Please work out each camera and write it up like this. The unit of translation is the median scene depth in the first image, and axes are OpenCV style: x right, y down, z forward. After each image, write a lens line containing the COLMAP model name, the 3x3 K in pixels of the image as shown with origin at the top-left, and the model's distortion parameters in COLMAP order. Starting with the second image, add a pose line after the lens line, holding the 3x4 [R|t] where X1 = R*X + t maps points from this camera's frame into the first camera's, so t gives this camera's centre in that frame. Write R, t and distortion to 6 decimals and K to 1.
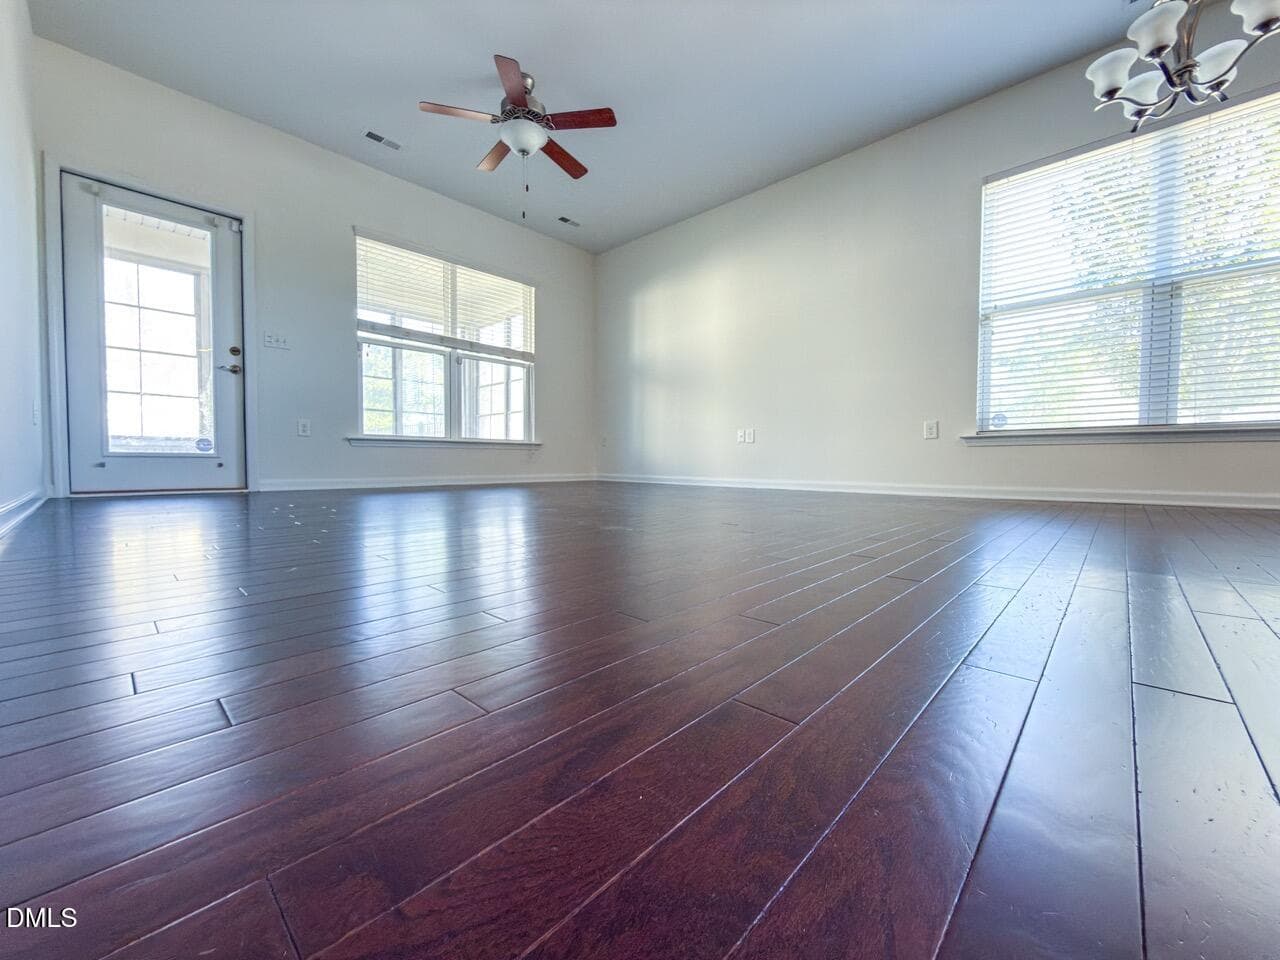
lens RADIAL K [[518.6, 0, 639.4], [0, 518.6, 485.6], [0, 0, 1]] dist [-0.001154, 0.000488]
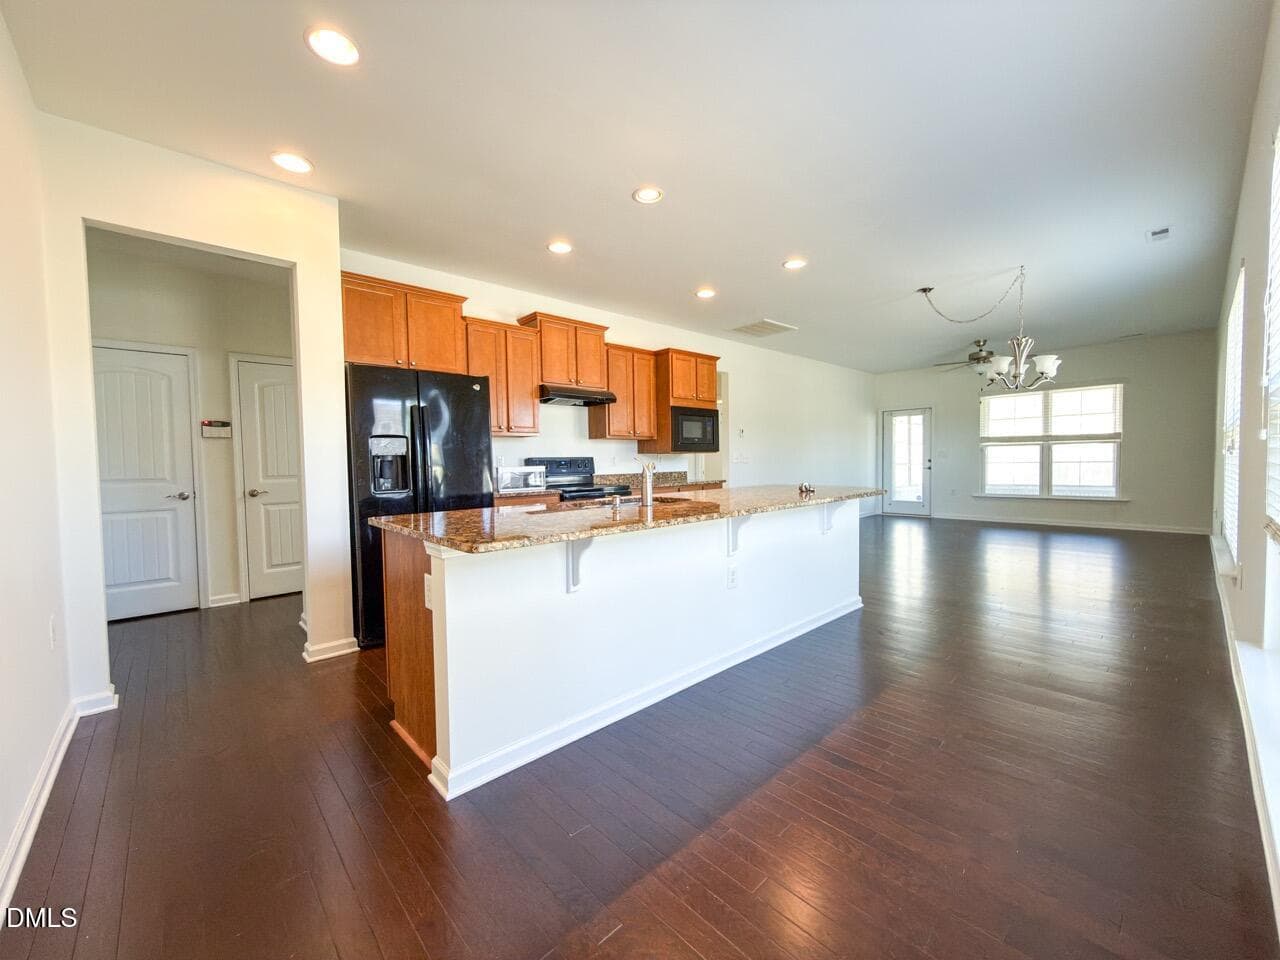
lens RADIAL K [[518.6, 0, 640.0], [0, 518.6, 478.9], [0, 0, 1]] dist [-0.001154, 0.000488]
pose [[-0.069400, 0.033807, -0.997016, 1.652822], [-0.024246, 0.999073, 0.035564, -0.208040], [0.997294, 0.026642, -0.068516, -0.192805]]
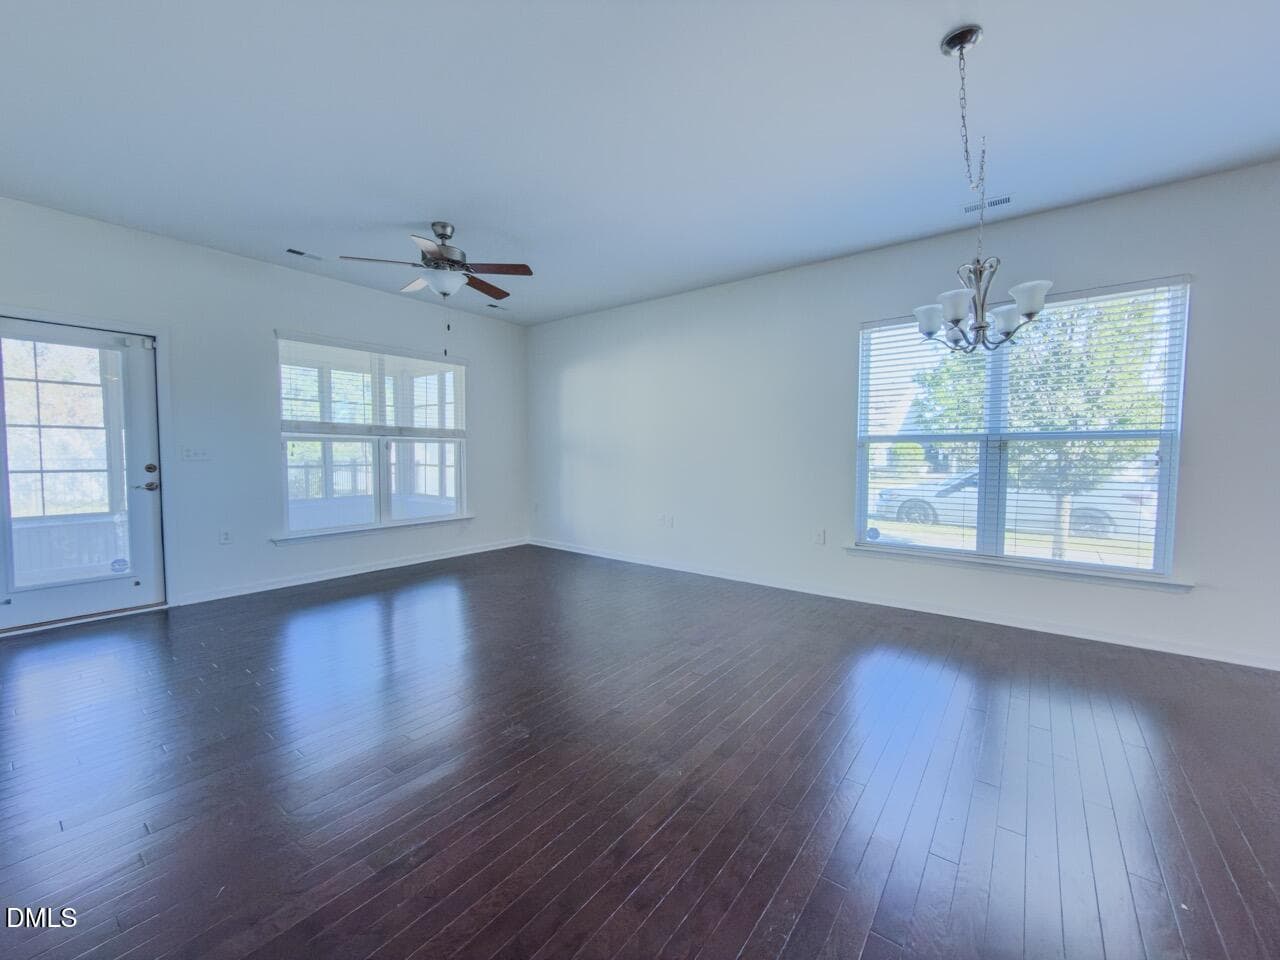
lens RADIAL K [[518.6, 0, 641.1], [0, 518.6, 483.8], [0, 0, 1]] dist [-0.001154, 0.000488]
pose [[0.994962, -0.006158, 0.100065, 0.055283], [0.004328, 0.999820, 0.018495, -0.224613], [-0.100161, -0.017969, 0.994809, -0.081616]]
